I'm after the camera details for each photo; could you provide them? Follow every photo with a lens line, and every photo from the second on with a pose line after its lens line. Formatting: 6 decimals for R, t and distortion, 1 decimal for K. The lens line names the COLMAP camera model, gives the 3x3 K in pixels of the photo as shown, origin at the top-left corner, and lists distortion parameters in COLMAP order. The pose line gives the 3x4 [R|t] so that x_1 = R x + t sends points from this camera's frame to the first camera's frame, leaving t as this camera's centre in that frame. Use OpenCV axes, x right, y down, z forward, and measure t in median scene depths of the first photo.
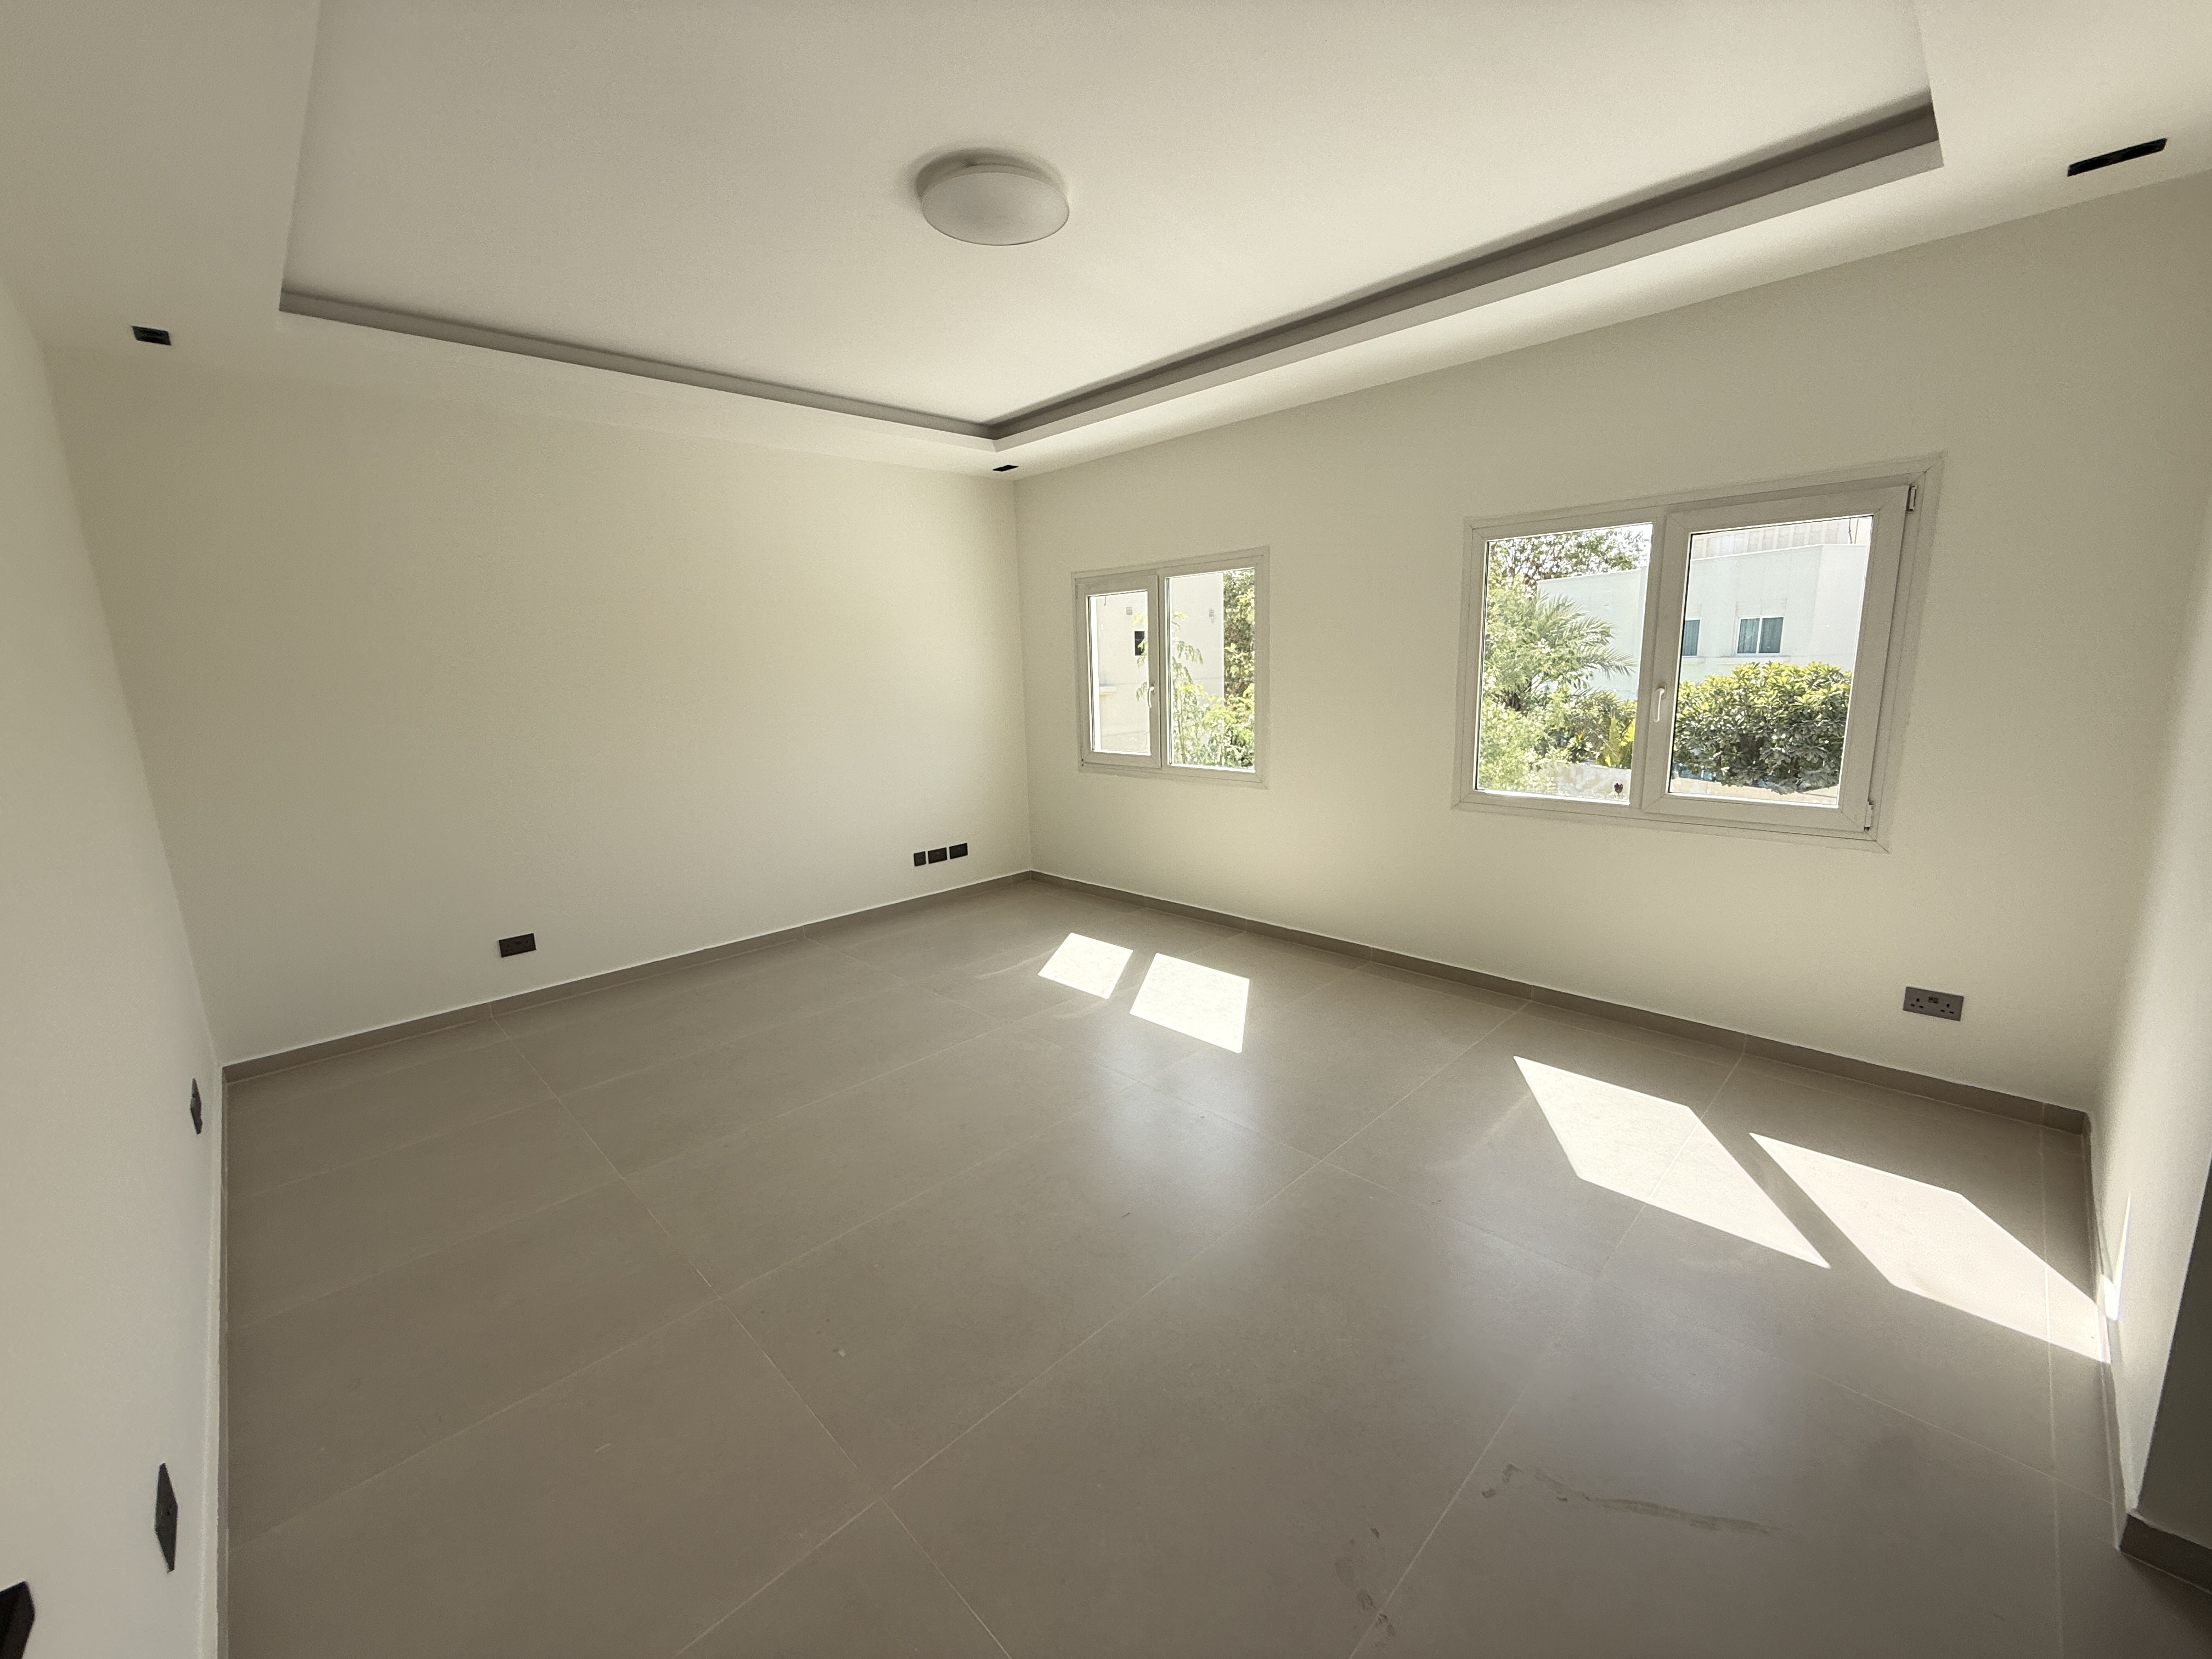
lens RADIAL K [[884.1, 0, 1106.0], [0, 884.1, 829.5], [0, 0, 1]] dist [0.000727, 0.000110]
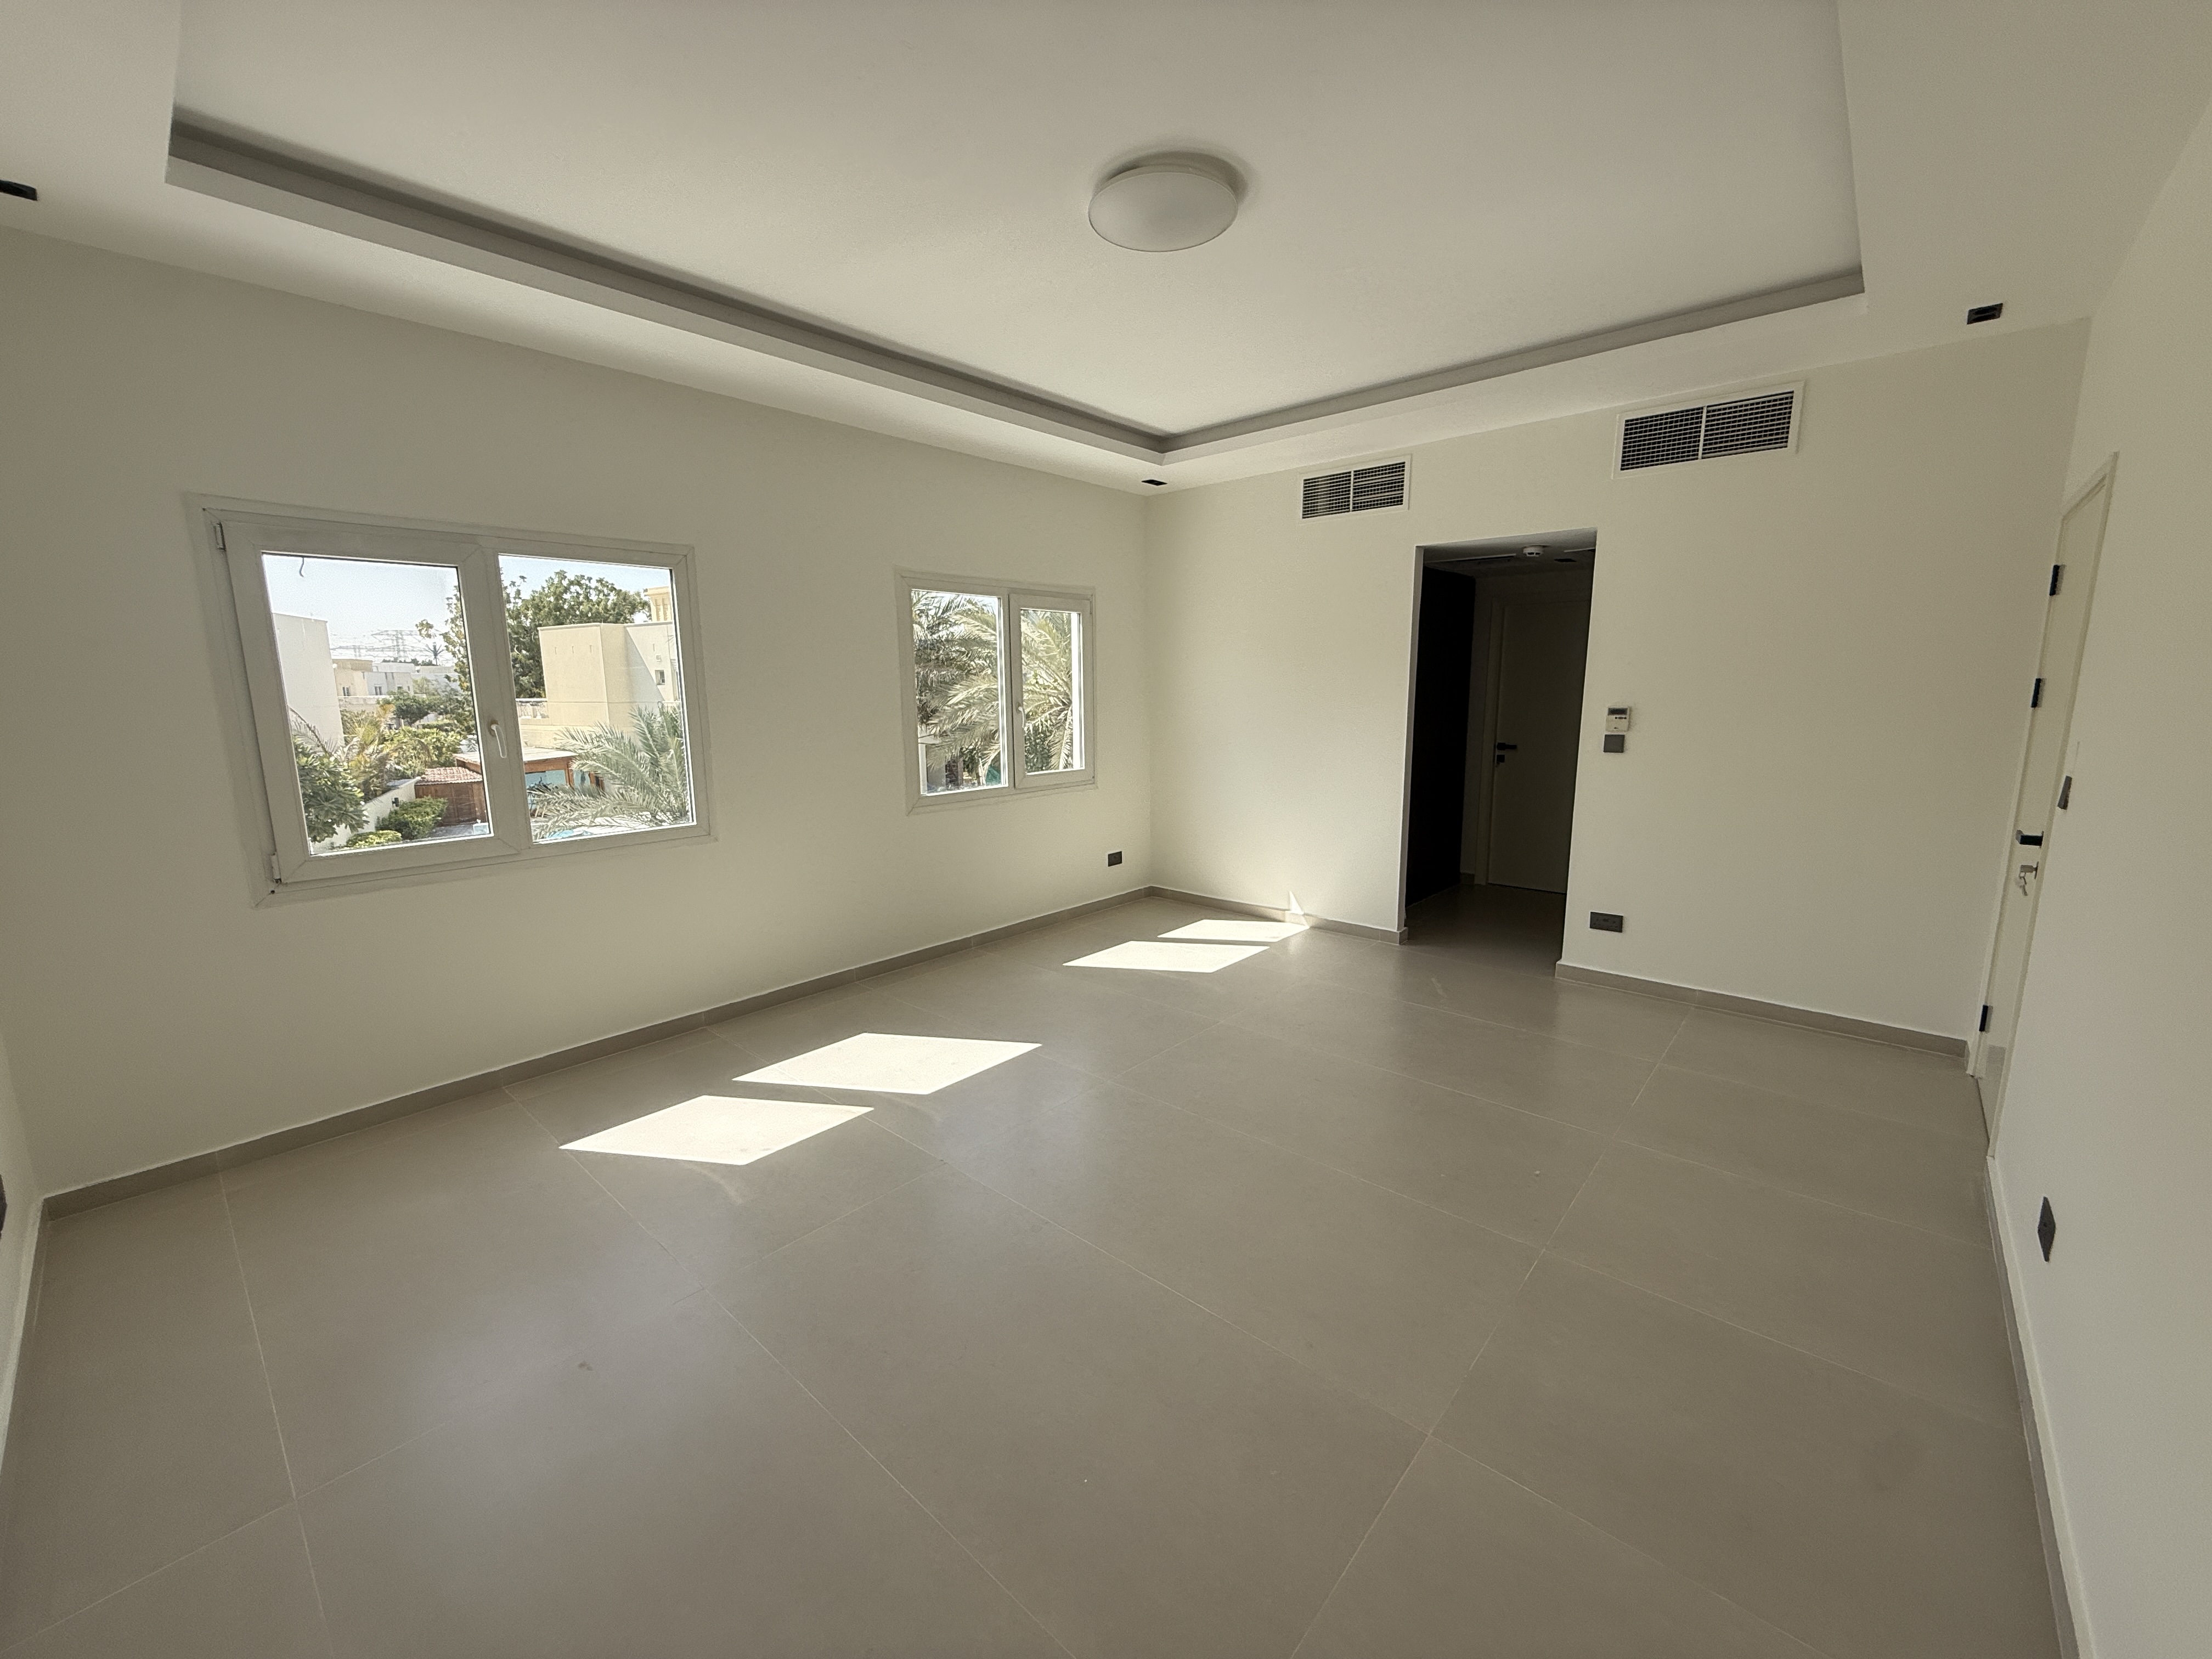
lens RADIAL K [[884.1, 0, 1106.0], [0, 884.1, 829.5], [0, 0, 1]] dist [0.000727, 0.000110]
pose [[-0.062875, -0.145046, 0.987425, -0.921923], [0.192161, 0.969111, 0.154592, -0.161190], [-0.979347, 0.199464, -0.033061, 0.946019]]
